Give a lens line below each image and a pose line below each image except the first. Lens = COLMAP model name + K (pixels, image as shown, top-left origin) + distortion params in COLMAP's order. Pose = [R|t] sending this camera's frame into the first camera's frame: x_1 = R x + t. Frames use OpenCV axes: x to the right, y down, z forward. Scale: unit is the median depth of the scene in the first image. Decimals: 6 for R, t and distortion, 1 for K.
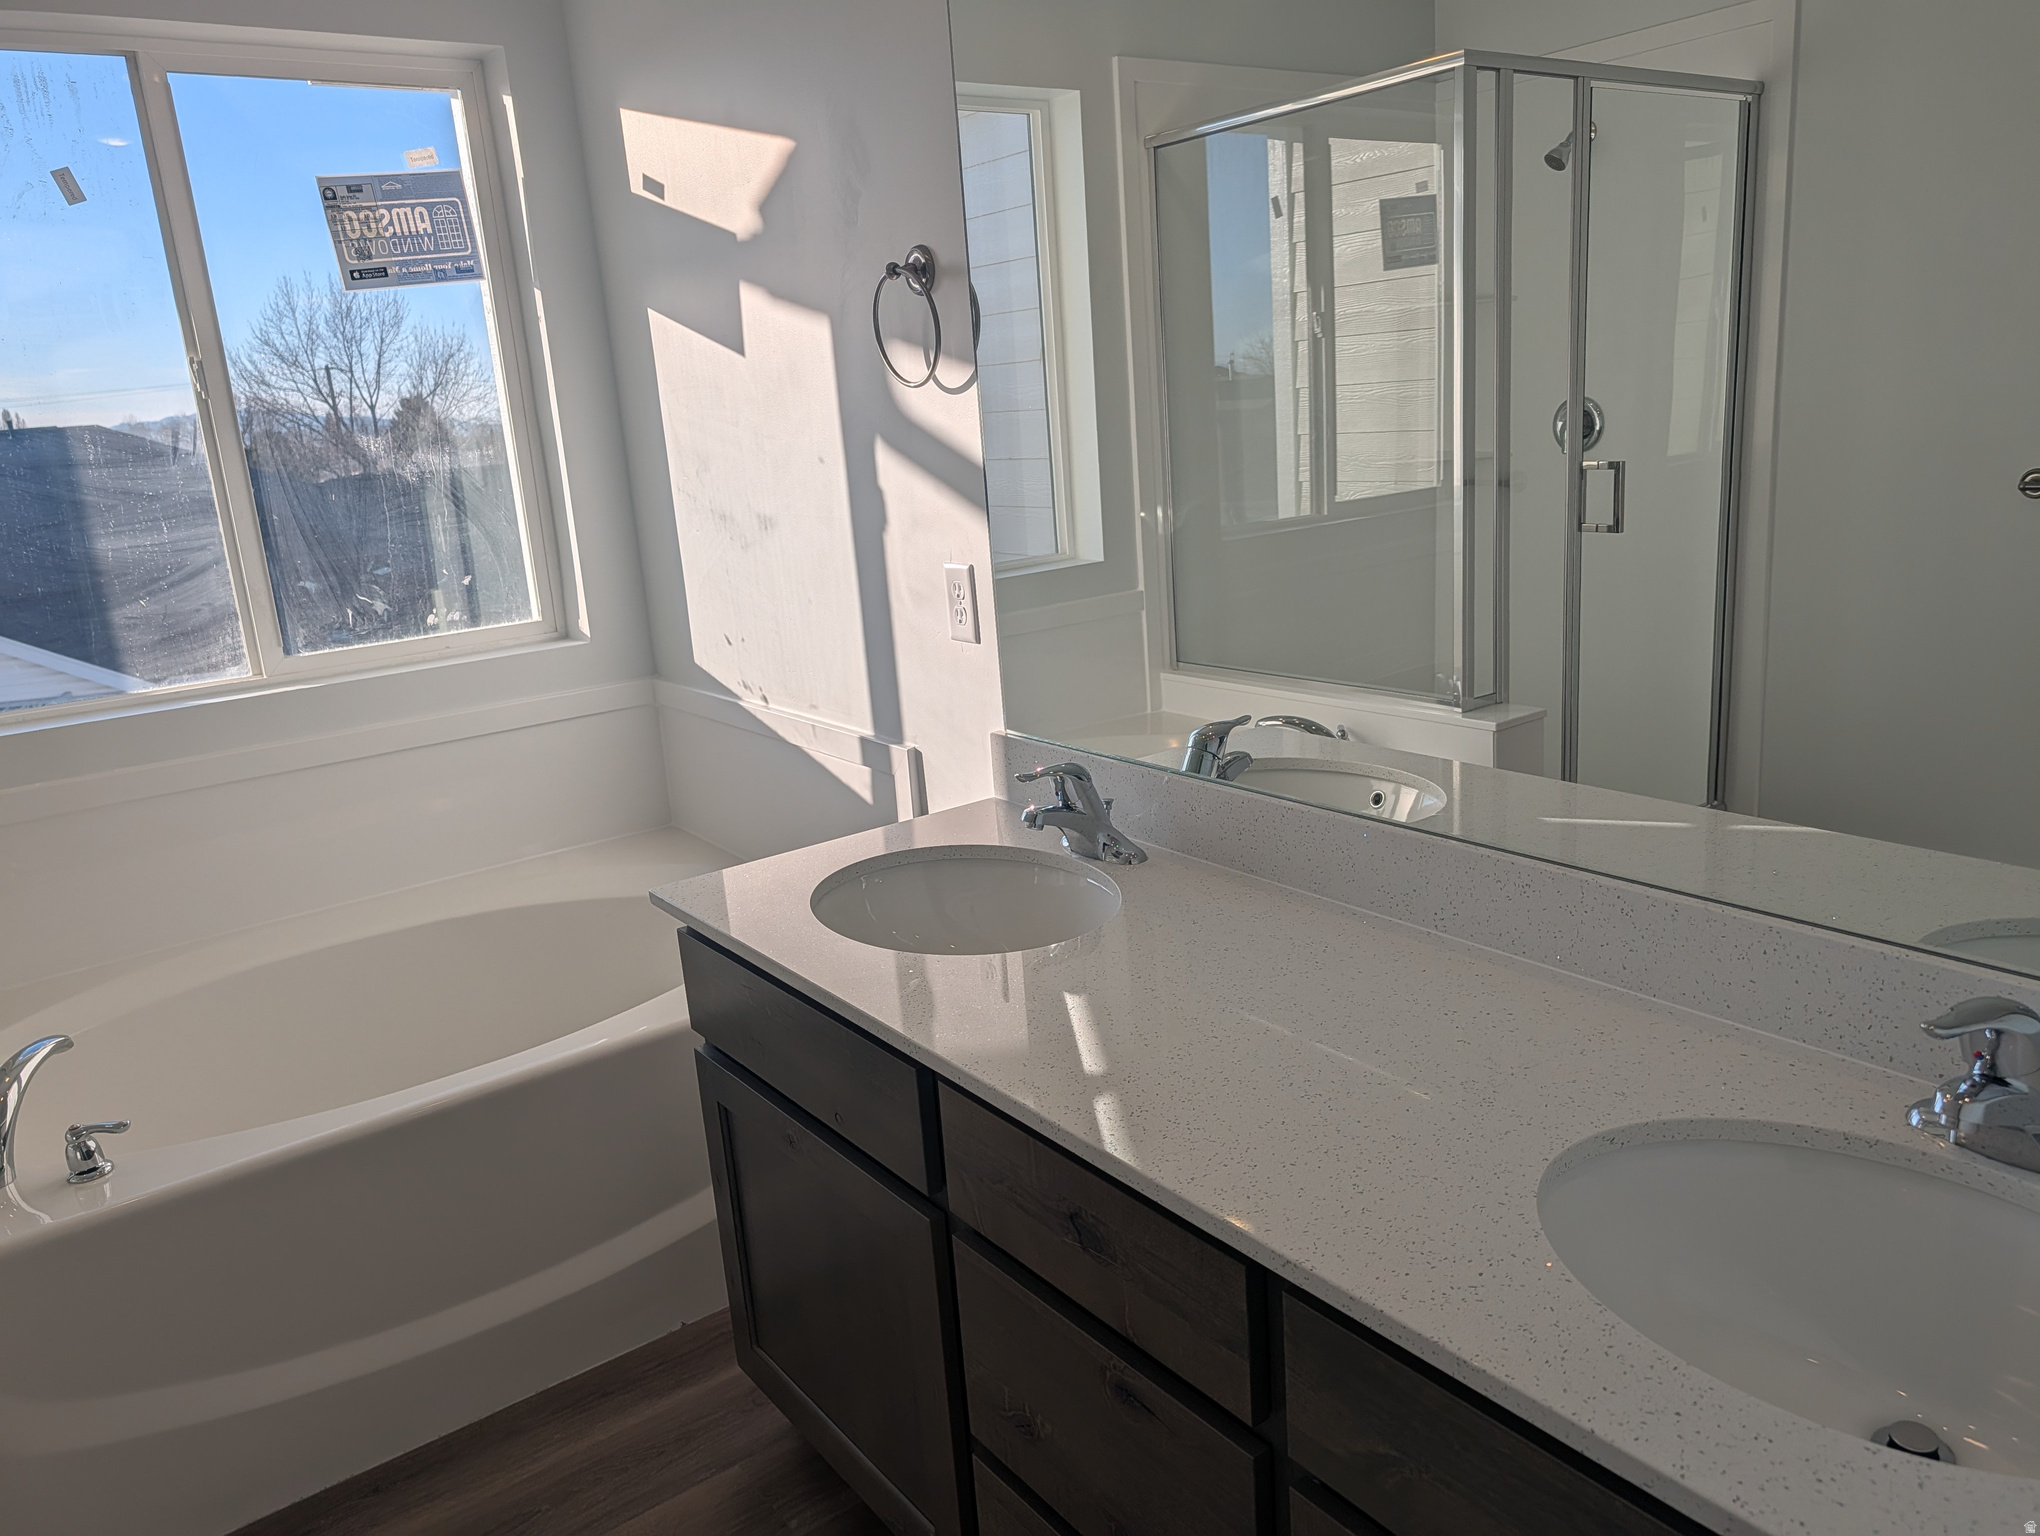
lens RADIAL K [[1481.5, 0, 1022.6], [0, 1481.5, 764.9], [0, 0, 1]] dist [0.006828, 0.002715]
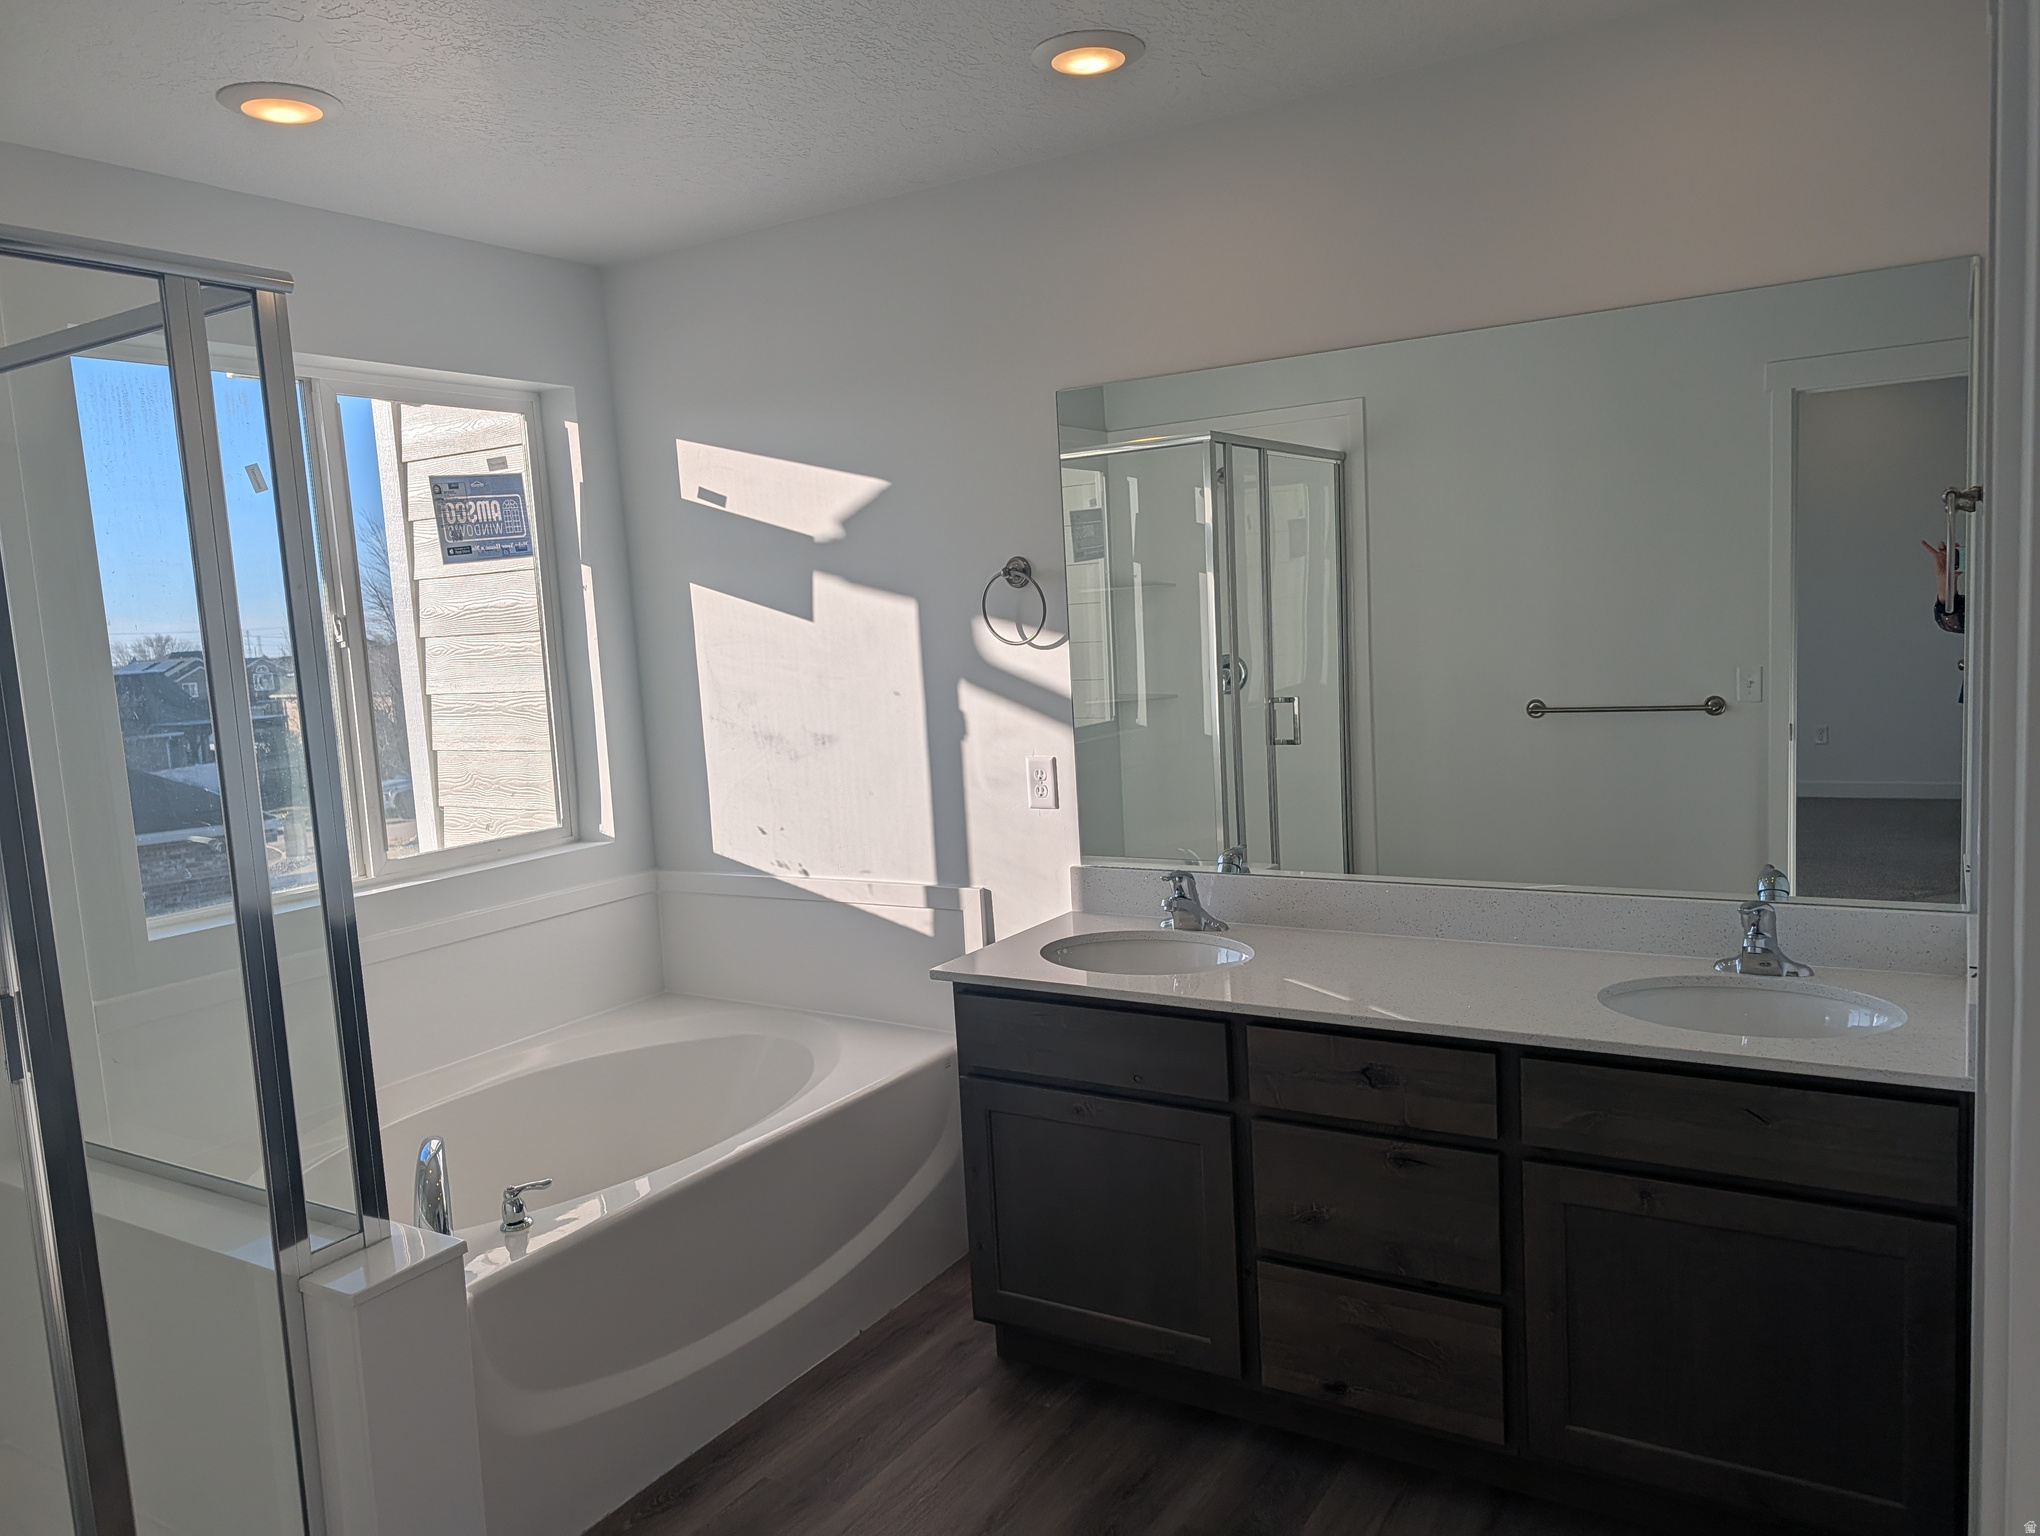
lens RADIAL K [[1481.5, 0, 1022.6], [0, 1481.5, 764.9], [0, 0, 1]] dist [0.006828, 0.002715]
pose [[0.932814, -0.020754, 0.359761, -0.465028], [0.079825, 0.985439, -0.150126, 0.074213], [-0.351406, 0.168757, 0.920888, -0.294242]]
